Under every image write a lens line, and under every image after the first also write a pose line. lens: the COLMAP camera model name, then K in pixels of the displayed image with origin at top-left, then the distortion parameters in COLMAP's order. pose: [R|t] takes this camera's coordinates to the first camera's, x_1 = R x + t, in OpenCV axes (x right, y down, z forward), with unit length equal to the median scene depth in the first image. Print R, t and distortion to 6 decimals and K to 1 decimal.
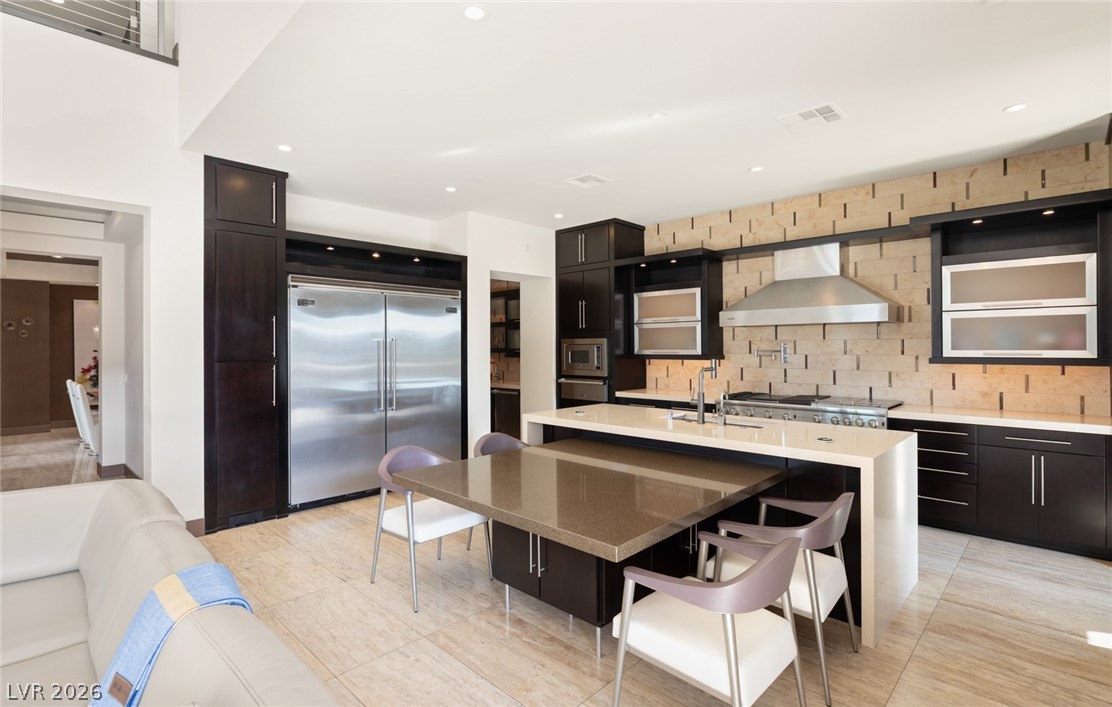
lens RADIAL K [[534.7, 0, 555.0], [0, 534.7, 353.5], [0, 0, 1]] dist [-0.004090, 0.000372]
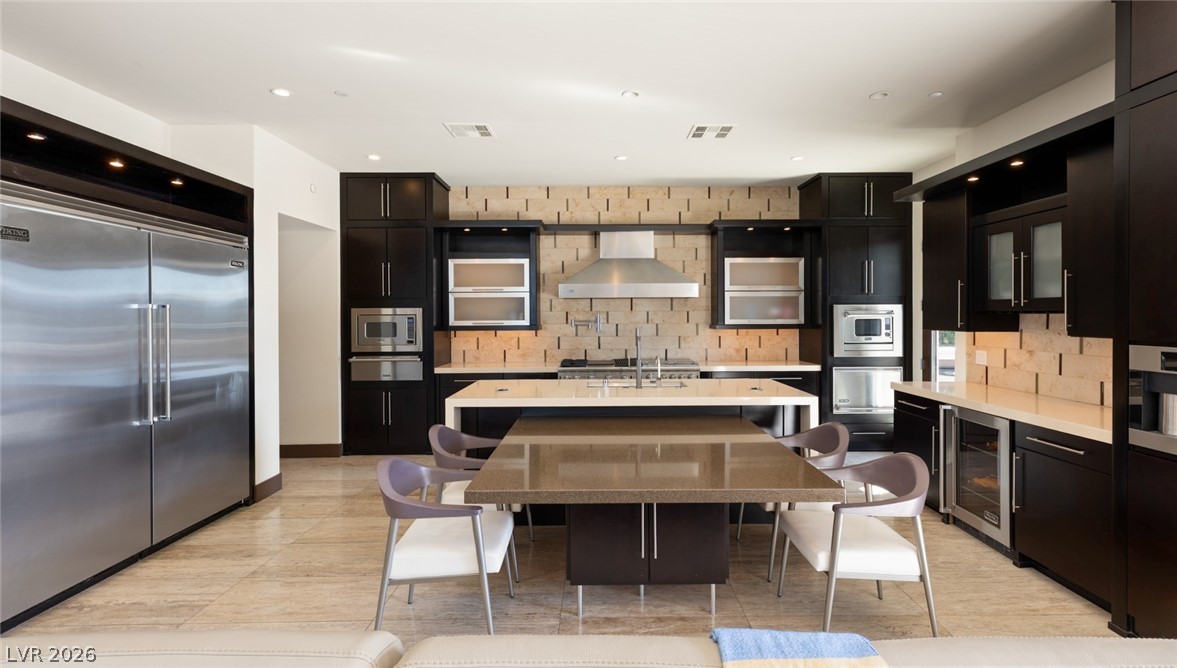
lens RADIAL K [[549.4, 0, 590.5], [0, 549.4, 323.2], [0, 0, 1]] dist [0.003003, 0.000951]
pose [[0.705196, -0.008866, 0.708957, -0.395043], [0.011247, 0.999936, 0.001318, -0.001524], [-0.708923, 0.007044, 0.705251, 0.191897]]
